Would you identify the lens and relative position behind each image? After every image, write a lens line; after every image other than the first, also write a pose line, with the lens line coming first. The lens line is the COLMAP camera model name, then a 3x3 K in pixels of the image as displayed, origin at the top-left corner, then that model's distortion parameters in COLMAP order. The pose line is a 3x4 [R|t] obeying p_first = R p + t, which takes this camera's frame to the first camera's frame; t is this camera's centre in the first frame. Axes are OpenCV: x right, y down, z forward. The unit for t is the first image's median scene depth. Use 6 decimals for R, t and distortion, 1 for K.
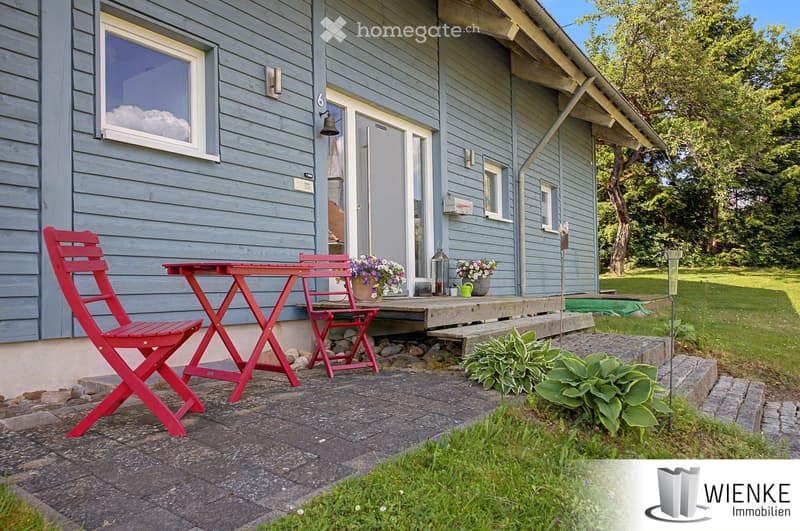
lens RADIAL K [[540.4, 0, 399.3], [0, 540.4, 268.0], [0, 0, 1]] dist [-0.005927, -0.000193]
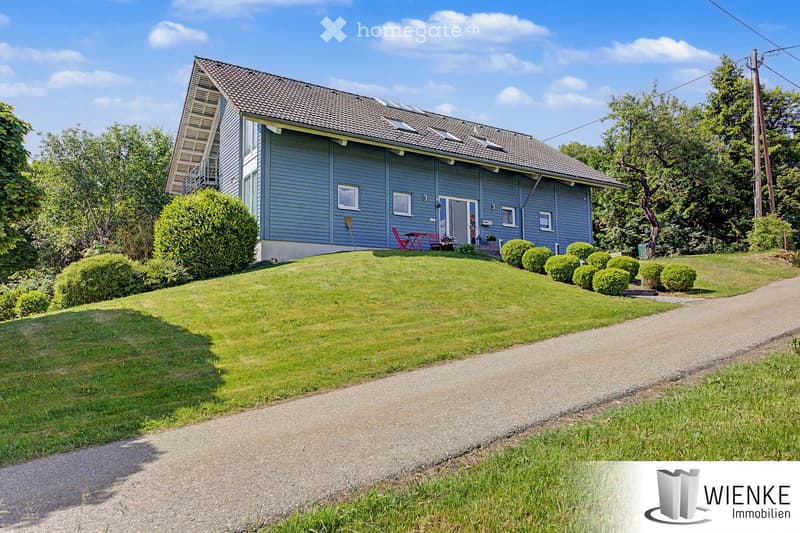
lens RADIAL K [[540.4, 0, 400.7], [0, 540.4, 267.8], [0, 0, 1]] dist [-0.005927, -0.000193]
pose [[0.927783, -0.024754, -0.372298, 0.831346], [0.007841, 0.998870, -0.046876, 0.302319], [0.373037, 0.040571, 0.926929, -2.167000]]
